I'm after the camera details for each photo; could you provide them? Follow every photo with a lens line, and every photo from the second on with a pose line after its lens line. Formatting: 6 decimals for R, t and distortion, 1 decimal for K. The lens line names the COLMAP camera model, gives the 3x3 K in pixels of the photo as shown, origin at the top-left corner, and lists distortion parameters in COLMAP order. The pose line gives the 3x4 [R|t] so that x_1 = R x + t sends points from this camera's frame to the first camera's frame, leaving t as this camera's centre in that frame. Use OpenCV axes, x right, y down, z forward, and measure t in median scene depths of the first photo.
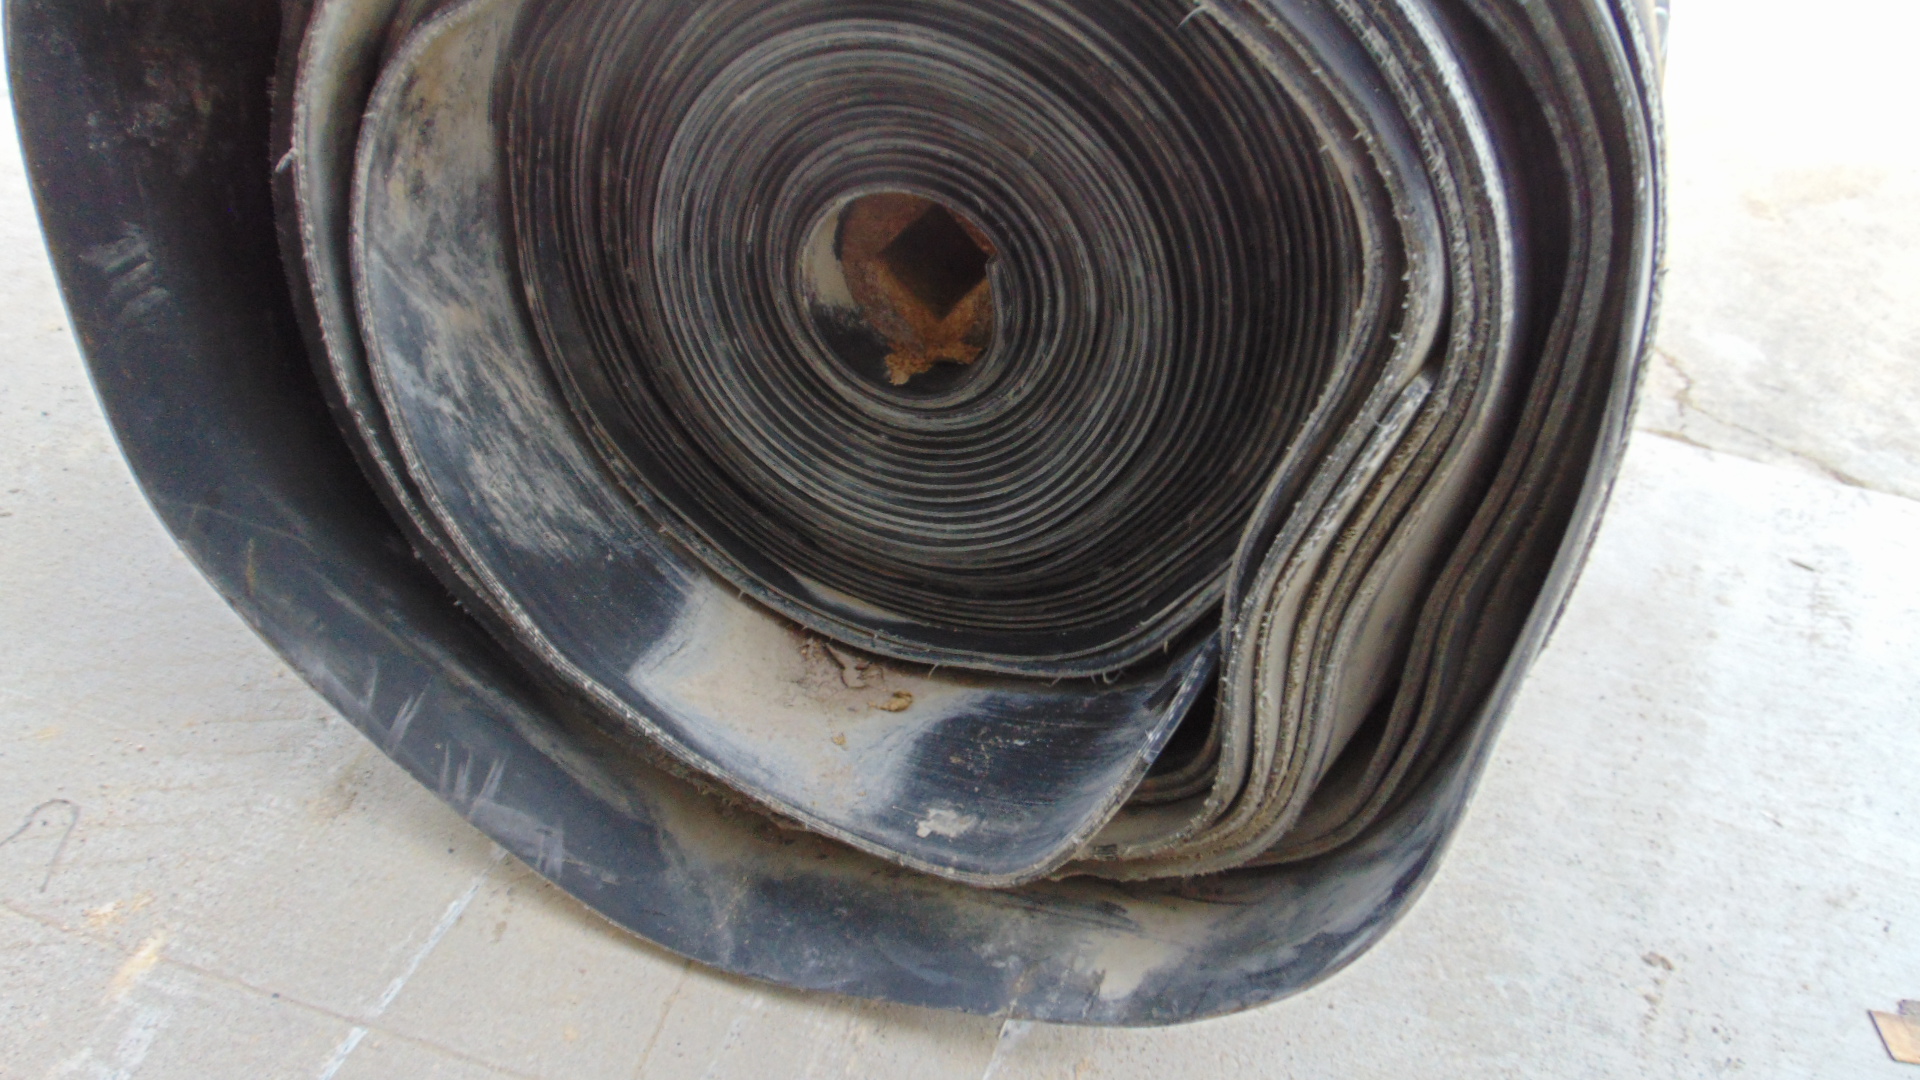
lens RADIAL K [[1428.4, 0, 960.0], [0, 1428.4, 540.0], [0, 0, 1]] dist [-0.040942, 0.076585]
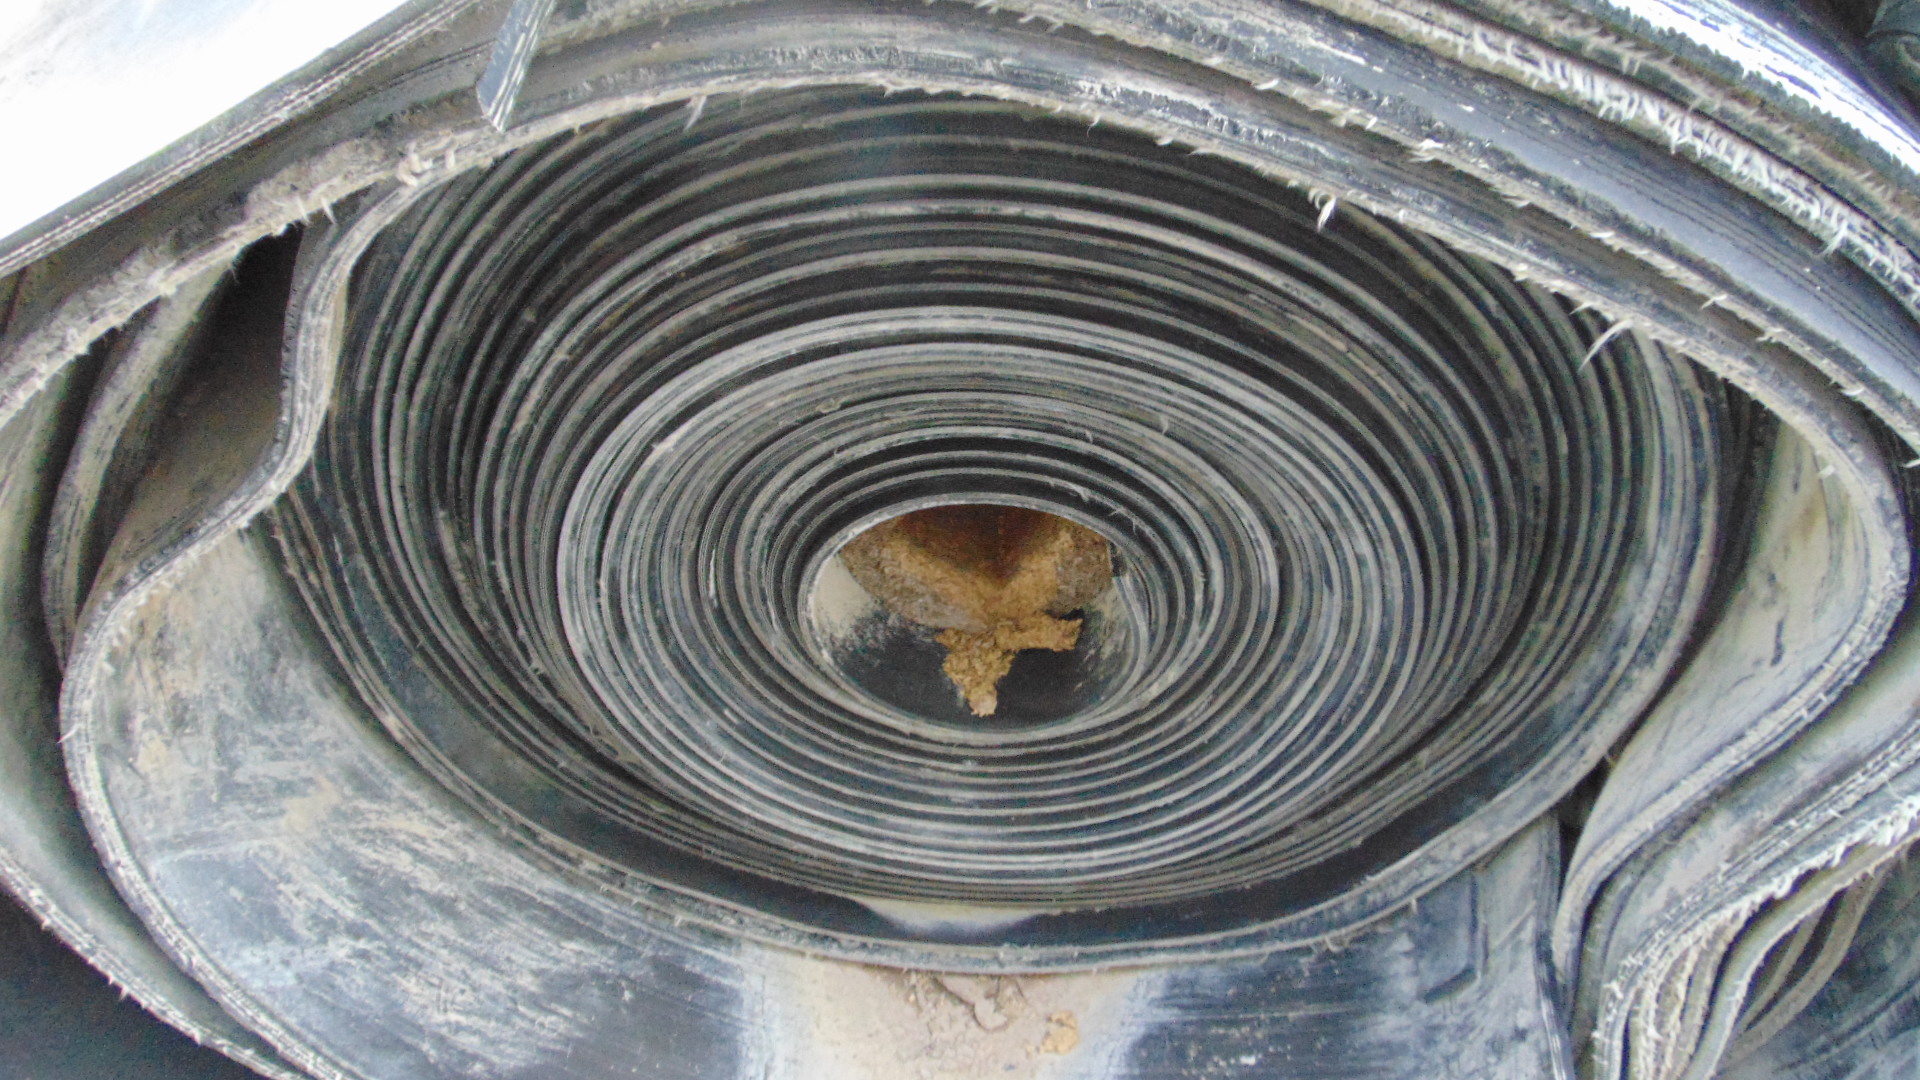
lens RADIAL K [[1428.4, 0, 960.0], [0, 1428.4, 540.0], [0, 0, 1]] dist [-0.040942, 0.076585]
pose [[0.944089, -0.312664, 0.104582, -0.101487], [0.288158, 0.936668, 0.199043, -0.330245], [-0.160192, -0.157778, 0.974394, 0.349930]]
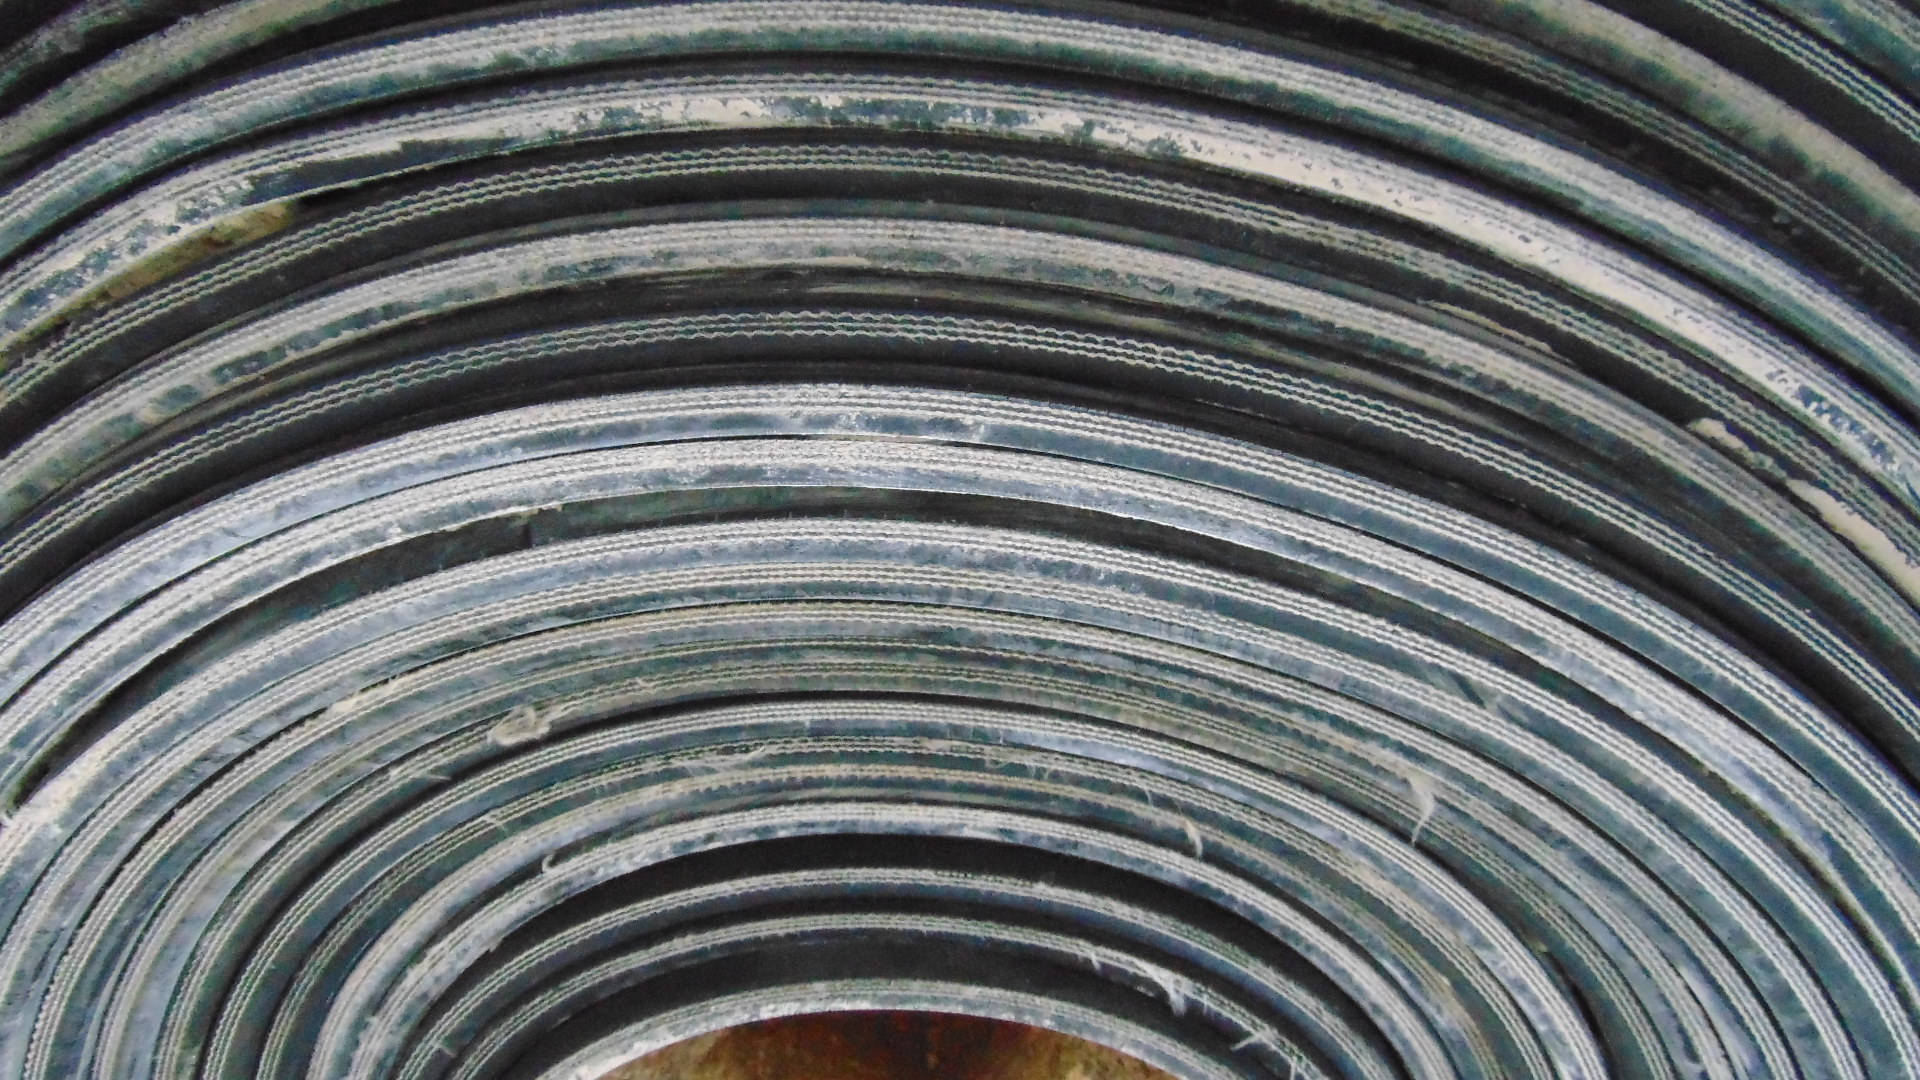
lens RADIAL K [[1428.4, 0, 960.0], [0, 1428.4, 540.0], [0, 0, 1]] dist [-0.040942, 0.076585]
pose [[0.940408, -0.217253, 0.261599, -0.062763], [0.249720, 0.963383, -0.097634, -0.272483], [-0.230809, 0.157142, 0.960226, 0.694662]]
